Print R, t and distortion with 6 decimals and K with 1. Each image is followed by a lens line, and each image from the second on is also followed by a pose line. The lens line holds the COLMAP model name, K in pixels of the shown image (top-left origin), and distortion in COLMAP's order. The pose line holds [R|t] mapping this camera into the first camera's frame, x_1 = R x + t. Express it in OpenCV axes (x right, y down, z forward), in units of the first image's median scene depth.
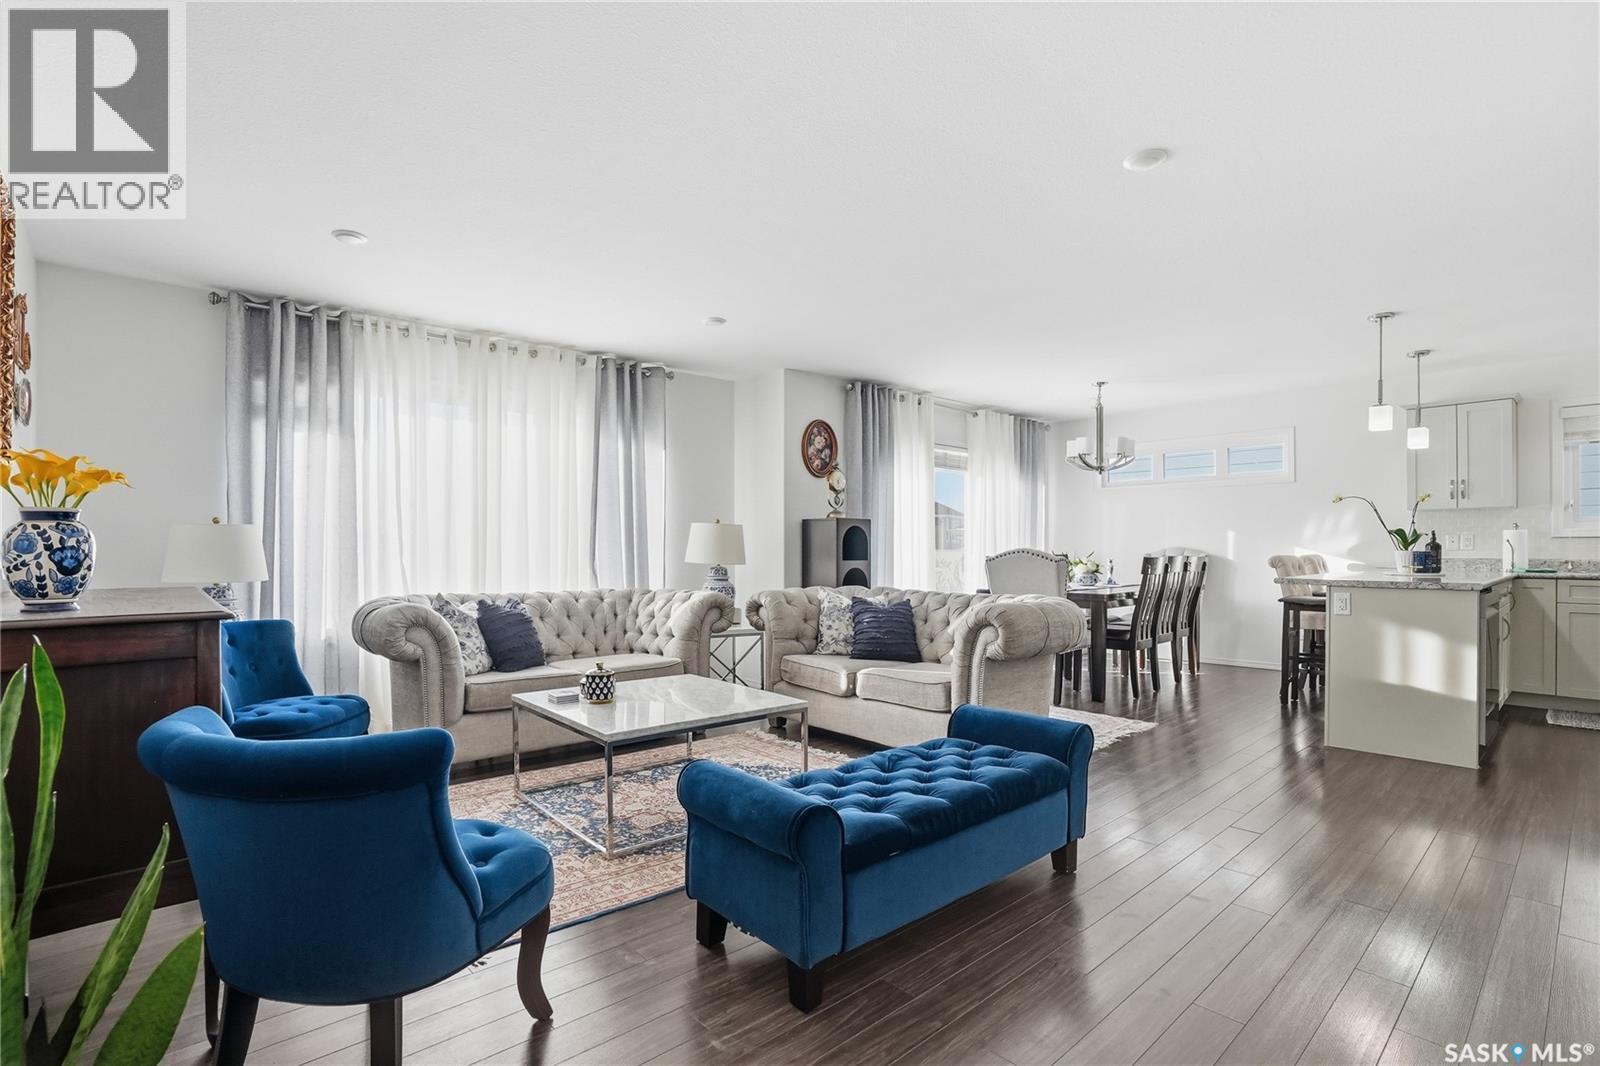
lens RADIAL K [[753.9, 0, 787.2], [0, 753.9, 549.0], [0, 0, 1]] dist [-0.060503, 0.017821]
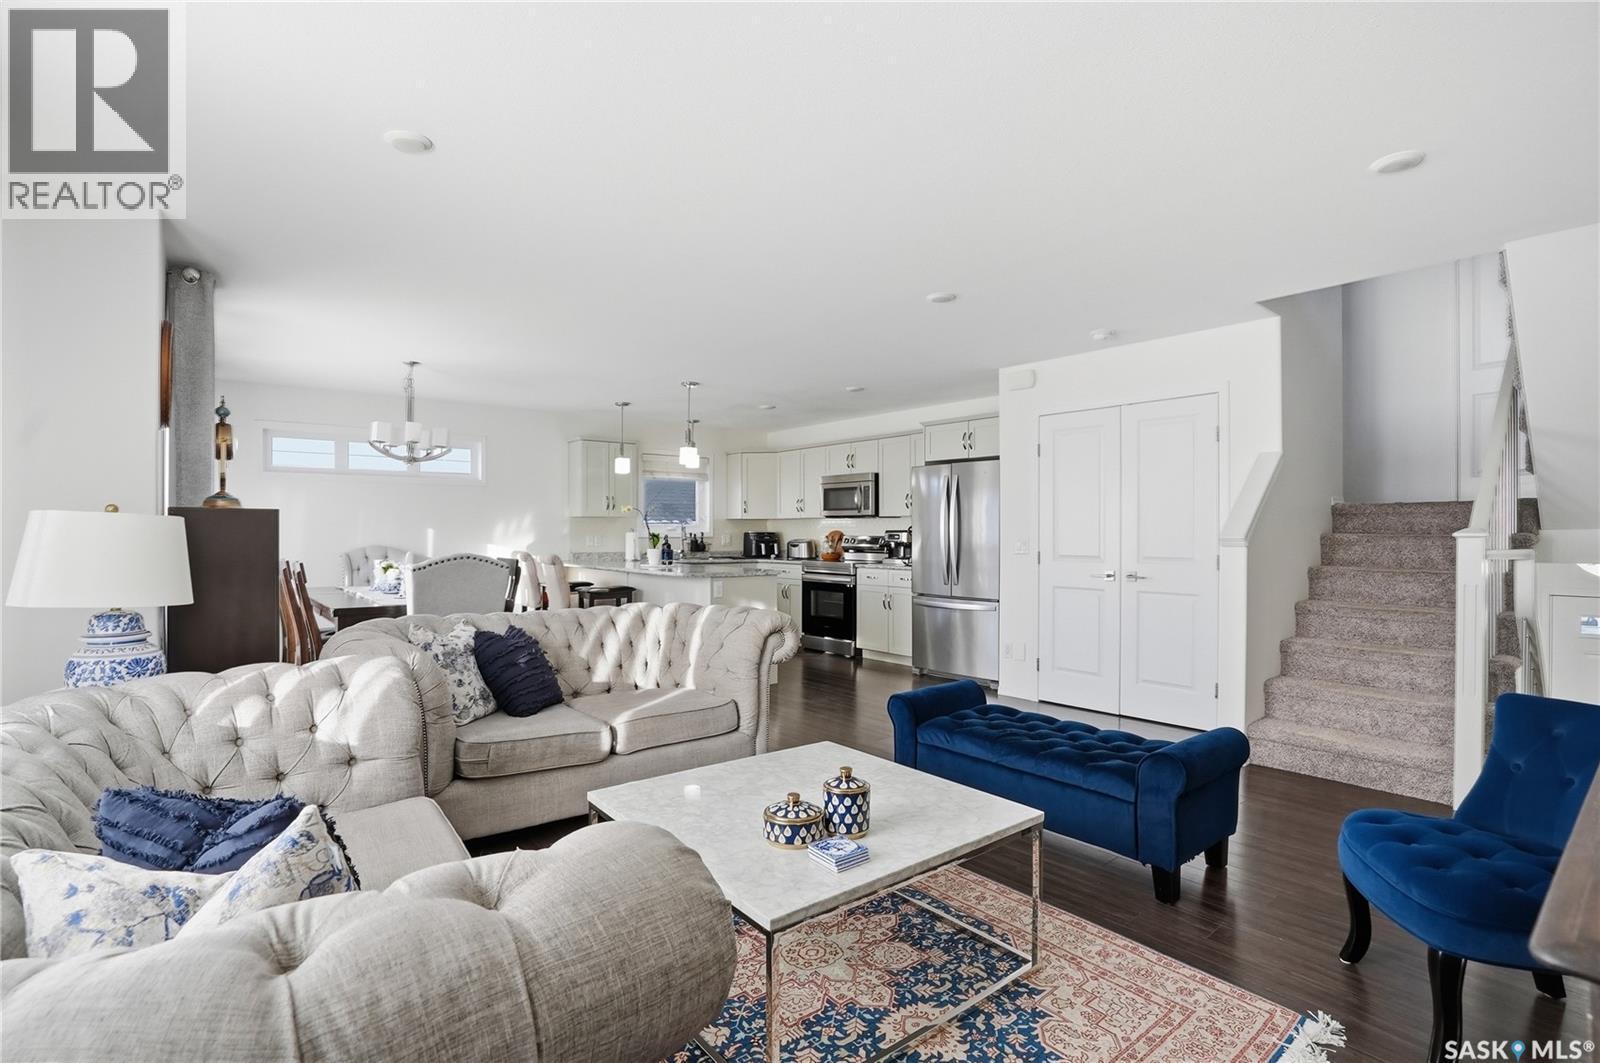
lens RADIAL K [[753.9, 0, 789.5], [0, 753.9, 533.3], [0, 0, 1]] dist [-0.060503, 0.017821]
pose [[0.042530, 0.000769, 0.999095, -0.524299], [0.003305, 0.999994, -0.000911, -0.023124], [-0.999090, 0.003341, 0.042528, 0.624430]]
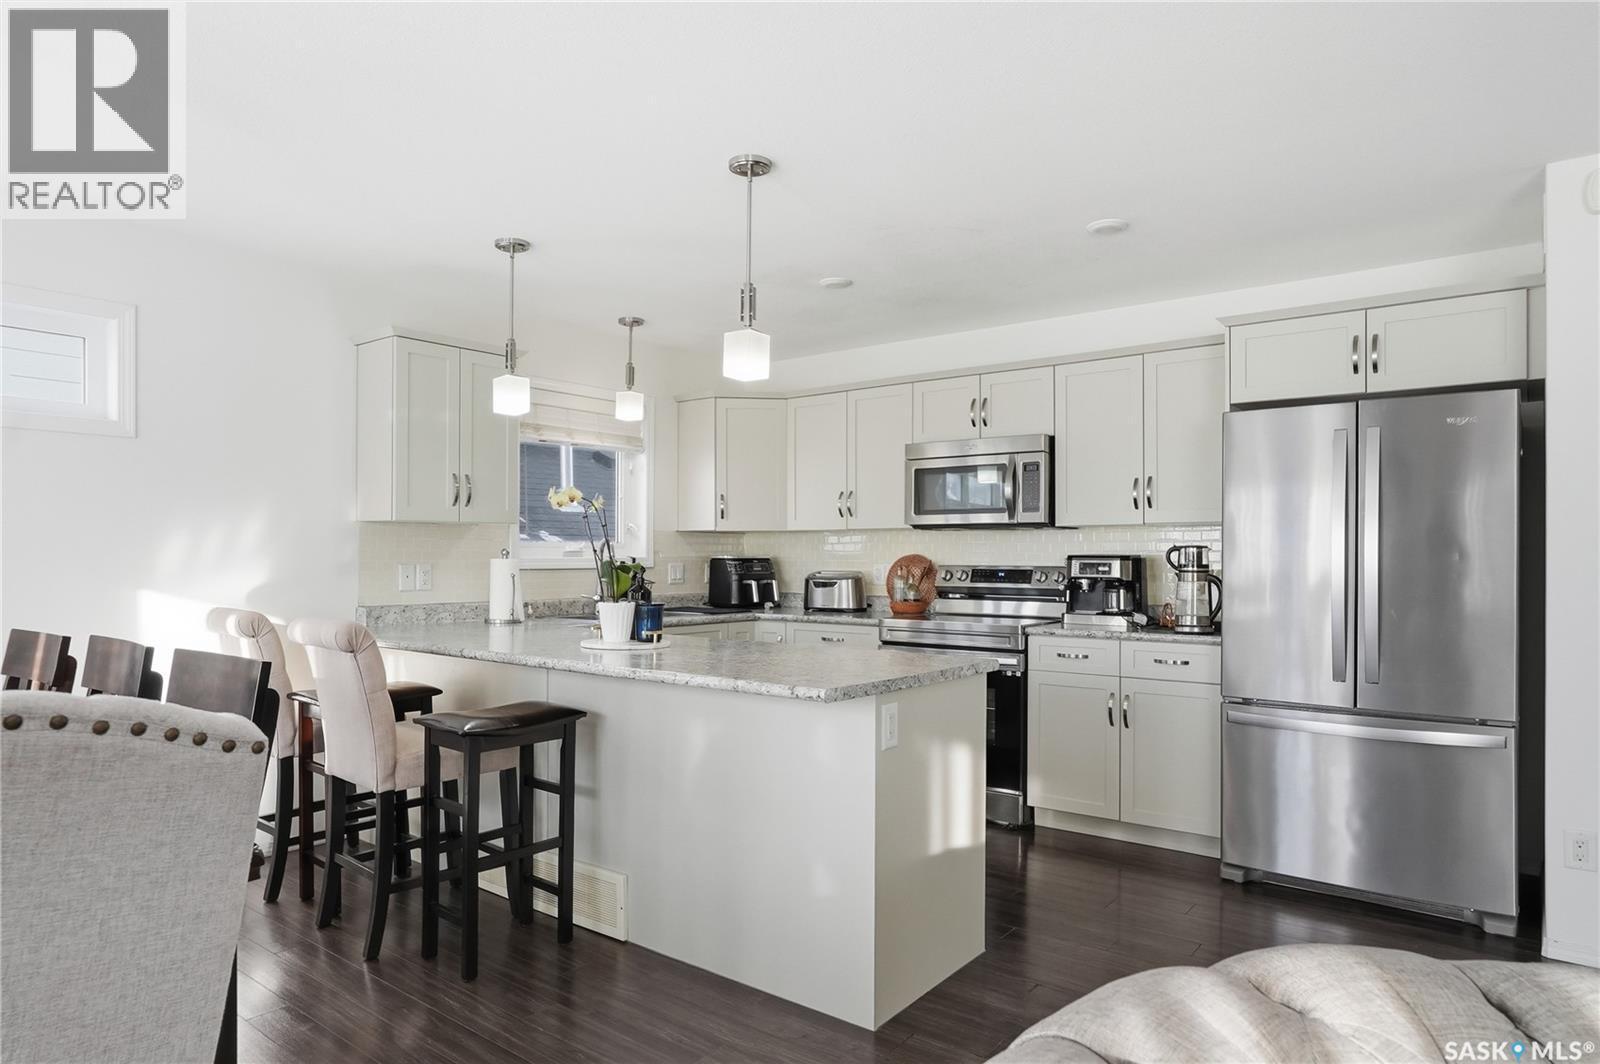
lens RADIAL K [[963.0, 0, 785.8], [0, 963.0, 542.6], [0, 0, 1]] dist [-0.019094, 0.000608]
pose [[-0.175911, 0.013832, 0.984309, 0.104061], [0.002134, 0.999904, -0.013669, -0.029488], [-0.984404, -0.000304, -0.175924, 0.918506]]
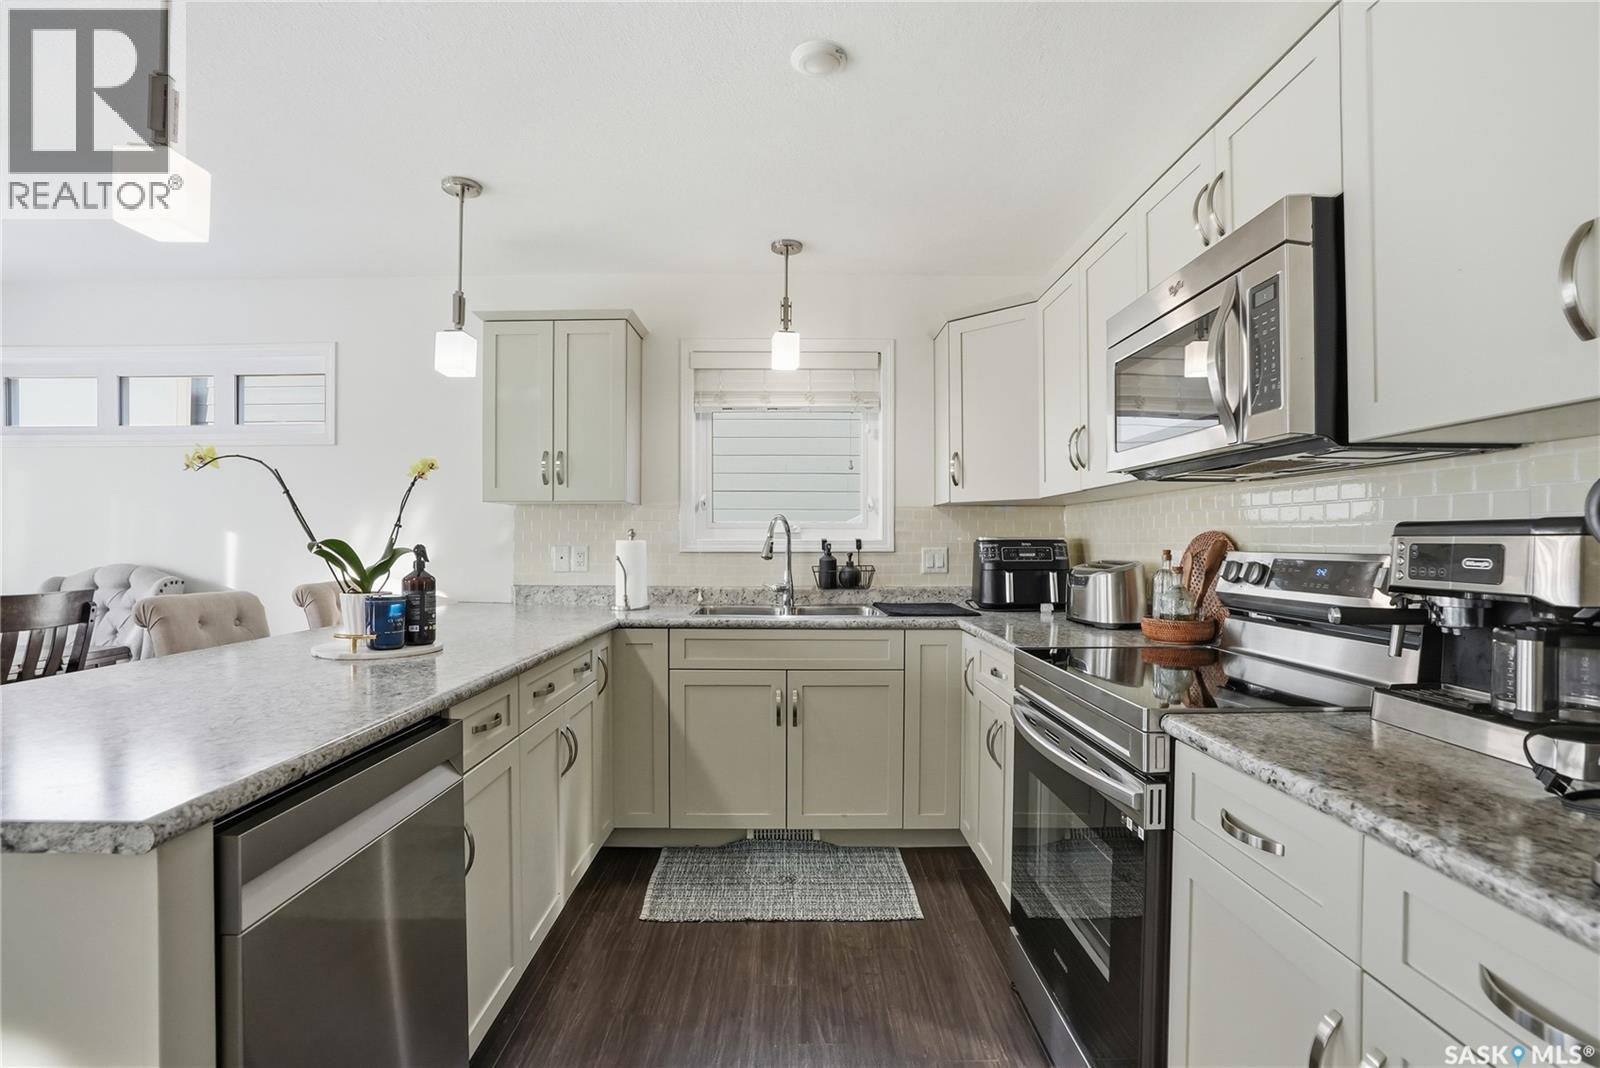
lens RADIAL K [[753.9, 0, 794.2], [0, 753.9, 542.5], [0, 0, 1]] dist [-0.060503, 0.017821]
pose [[0.655049, 0.002555, 0.755582, 0.634477], [0.001086, 0.999990, -0.004323, -0.022339], [-0.755585, 0.003652, 0.655040, 0.494011]]
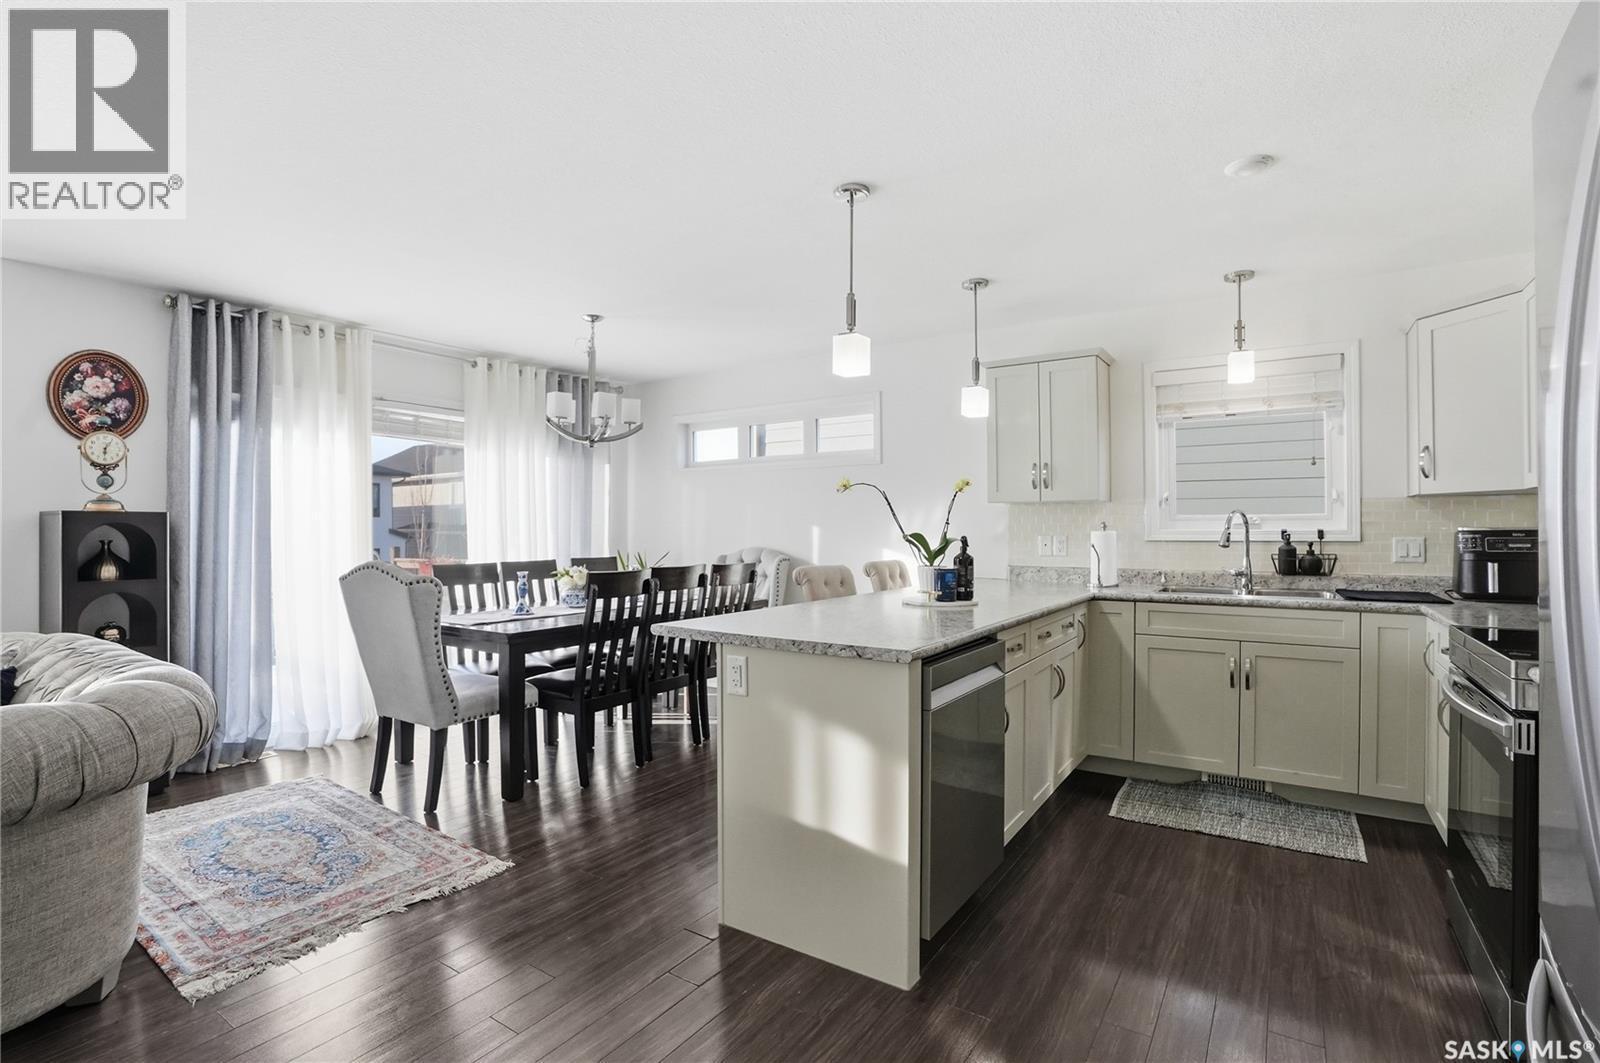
lens RADIAL K [[753.9, 0, 794.3], [0, 753.9, 531.3], [0, 0, 1]] dist [-0.060503, 0.017821]
pose [[0.965620, -0.001308, 0.259955, 0.505438], [0.002122, 0.999994, -0.002854, -0.025537], [-0.259949, 0.003307, 0.965617, 0.338670]]
